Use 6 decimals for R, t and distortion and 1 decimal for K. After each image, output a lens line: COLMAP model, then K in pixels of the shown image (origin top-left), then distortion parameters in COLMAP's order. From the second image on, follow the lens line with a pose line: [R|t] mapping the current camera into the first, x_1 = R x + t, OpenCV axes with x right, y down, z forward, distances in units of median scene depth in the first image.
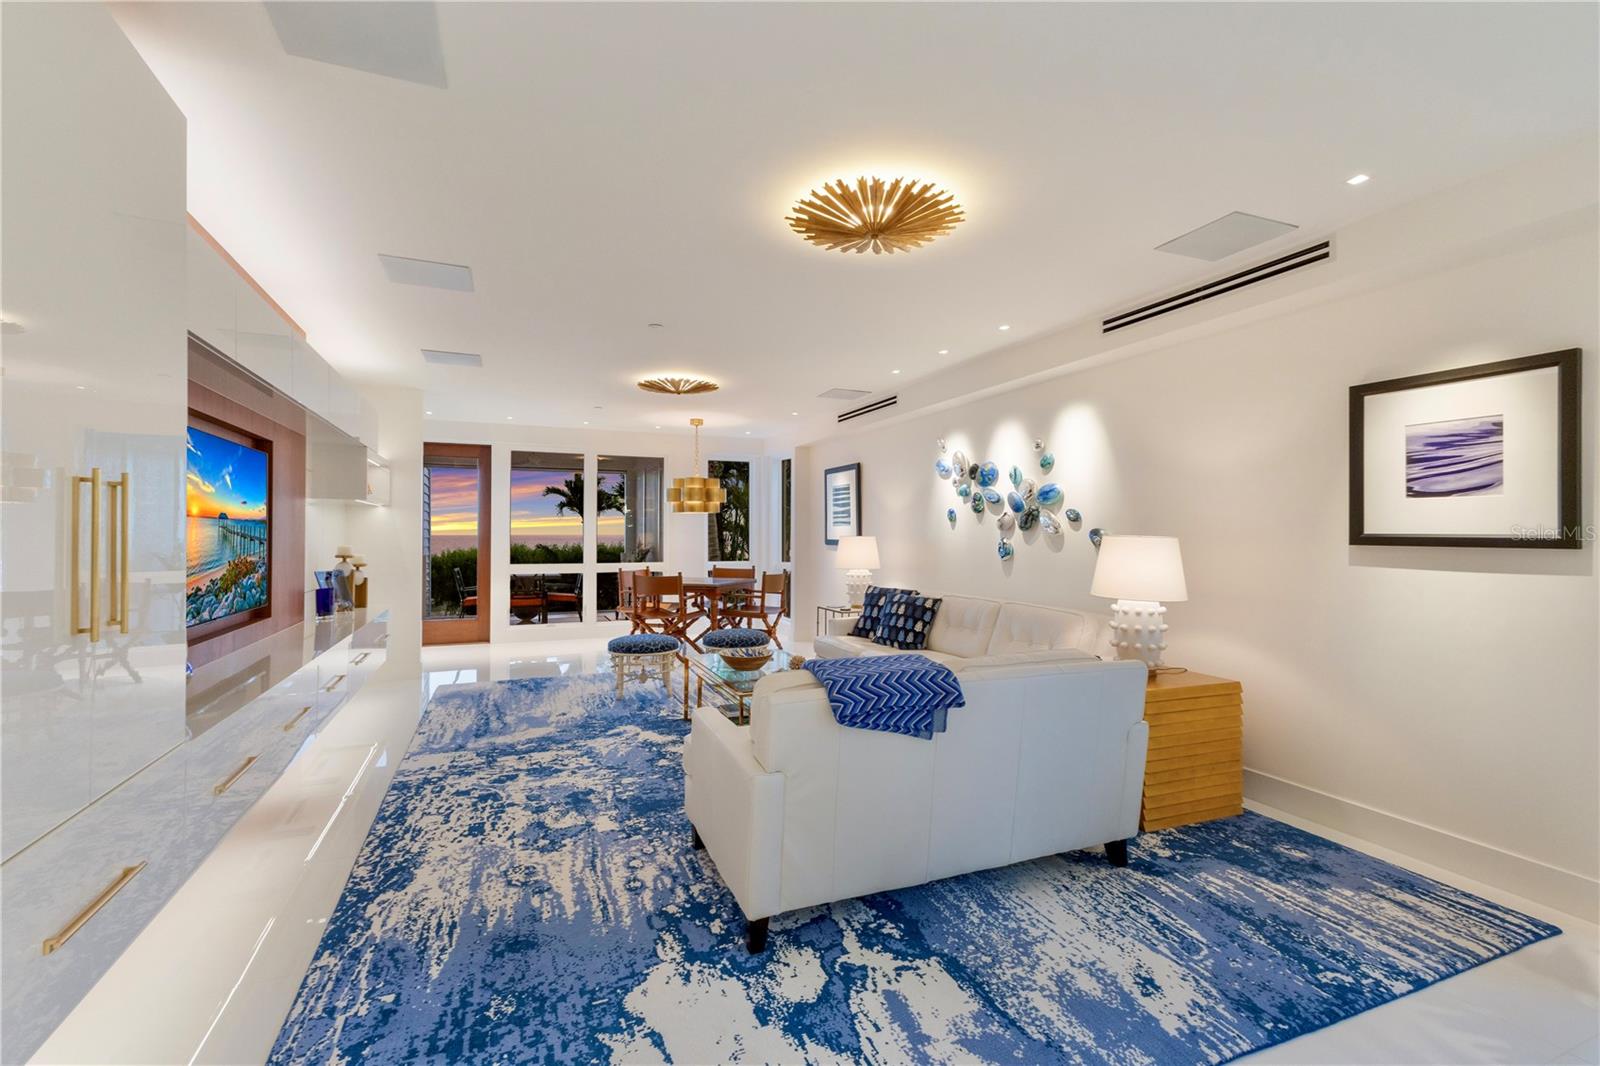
lens RADIAL K [[692.4, 0, 797.7], [0, 692.4, 531.7], [0, 0, 1]] dist [0.003607, -0.000525]
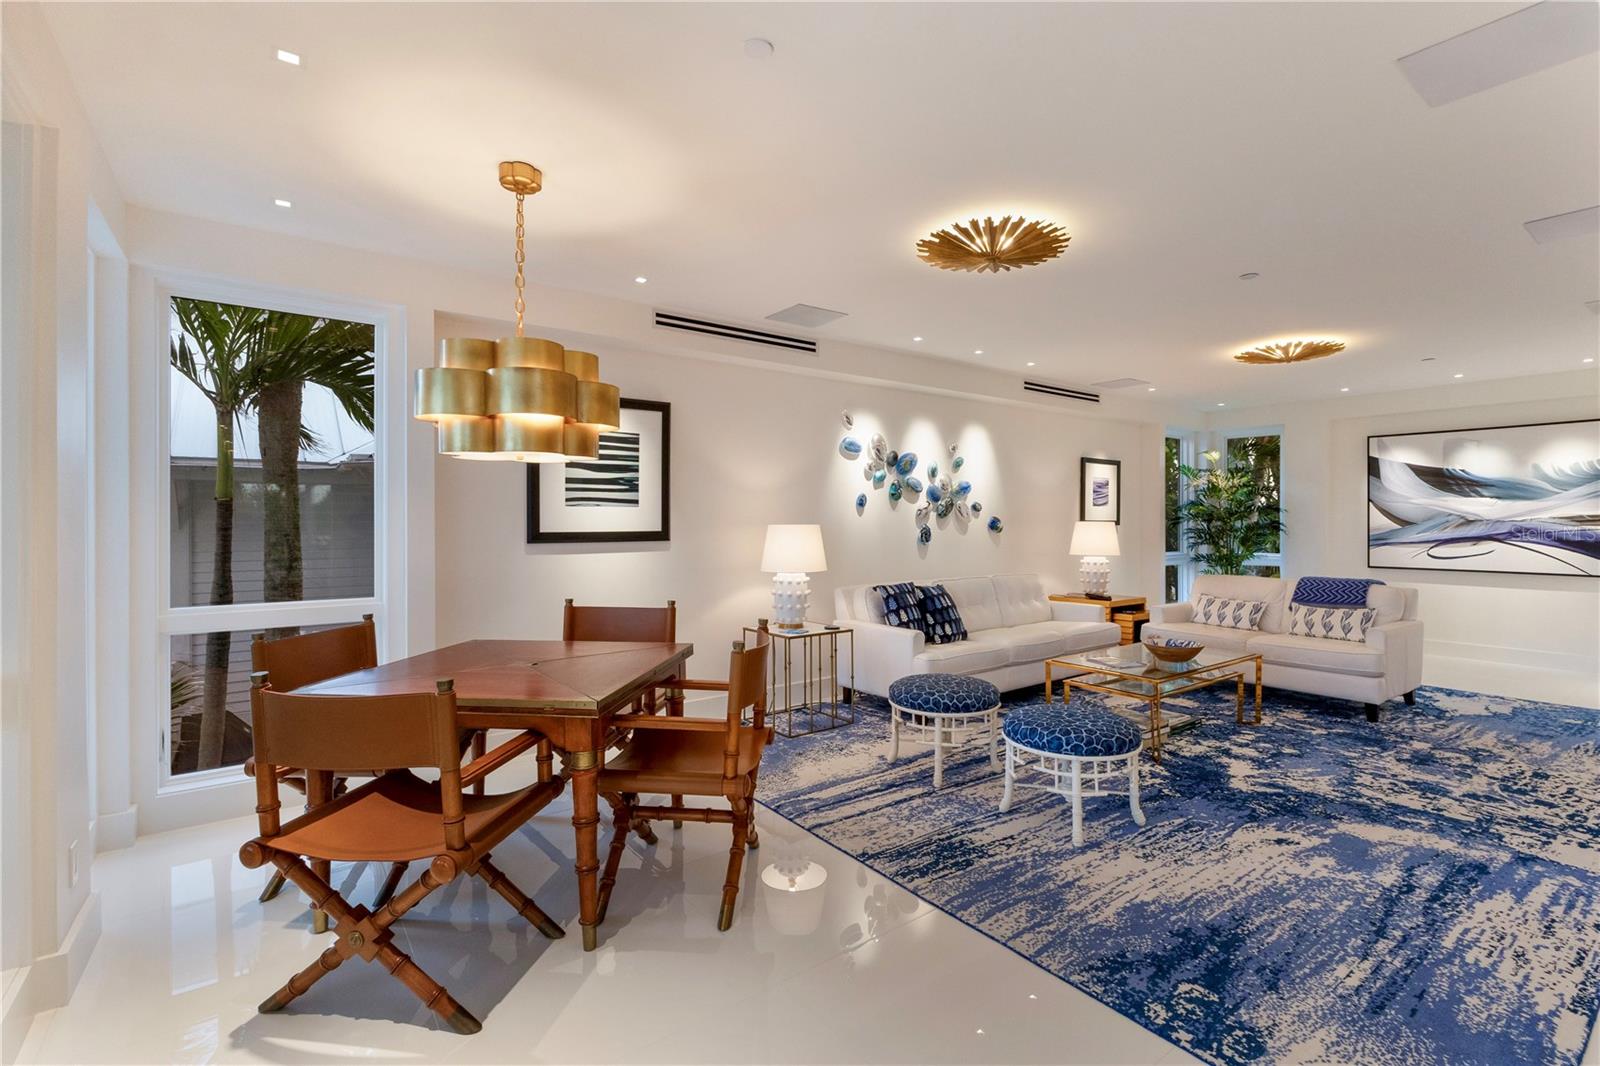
lens RADIAL K [[726.6, 0, 801.2], [0, 726.6, 528.3], [0, 0, 1]] dist [-0.008546, -0.001504]
pose [[-0.236966, -0.012248, 0.971441, -1.006336], [-0.003274, 0.999925, 0.011808, 0.002891], [-0.971512, -0.000382, -0.236988, 1.879009]]
